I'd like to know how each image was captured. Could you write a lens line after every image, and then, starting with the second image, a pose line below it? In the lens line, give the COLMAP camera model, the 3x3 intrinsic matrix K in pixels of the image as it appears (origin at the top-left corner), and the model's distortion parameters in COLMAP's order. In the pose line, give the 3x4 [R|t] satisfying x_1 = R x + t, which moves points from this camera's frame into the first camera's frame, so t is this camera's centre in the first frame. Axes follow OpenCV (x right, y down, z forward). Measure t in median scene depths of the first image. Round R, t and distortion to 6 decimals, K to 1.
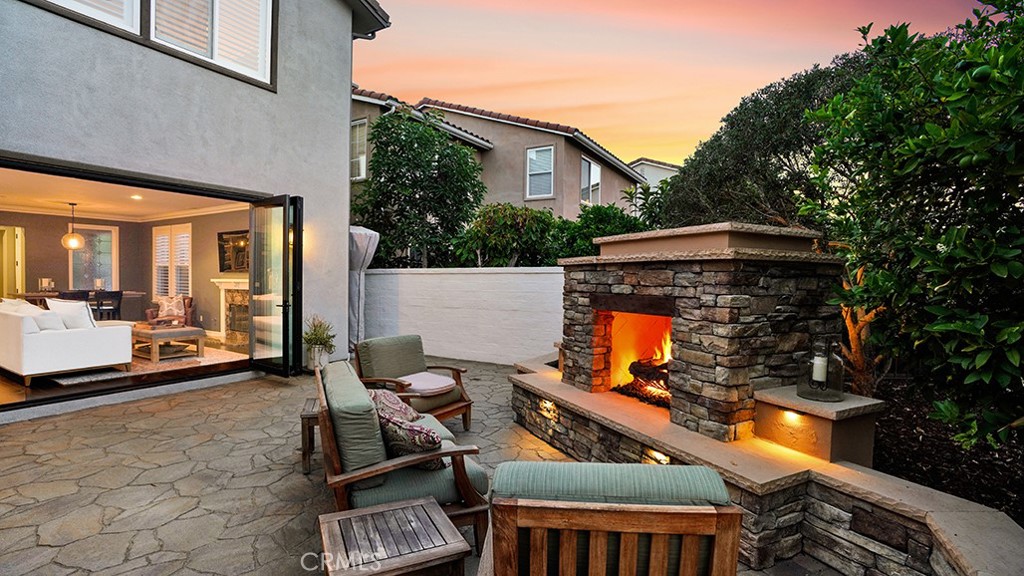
lens RADIAL K [[518.0, 0, 514.3], [0, 518.0, 282.8], [0, 0, 1]] dist [-0.043820, 0.004082]
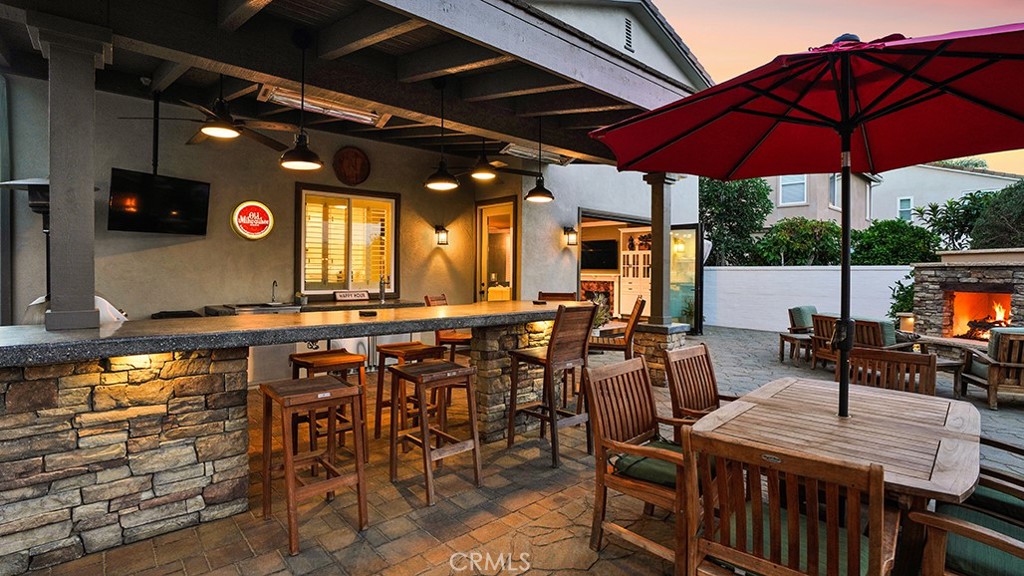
lens RADIAL K [[518.0, 0, 504.4], [0, 518.0, 286.3], [0, 0, 1]] dist [-0.043820, 0.004082]
pose [[0.947533, 0.008348, -0.319550, -0.725493], [-0.002834, 0.999839, 0.017716, 0.006621], [0.319646, -0.015881, 0.947404, -1.127119]]
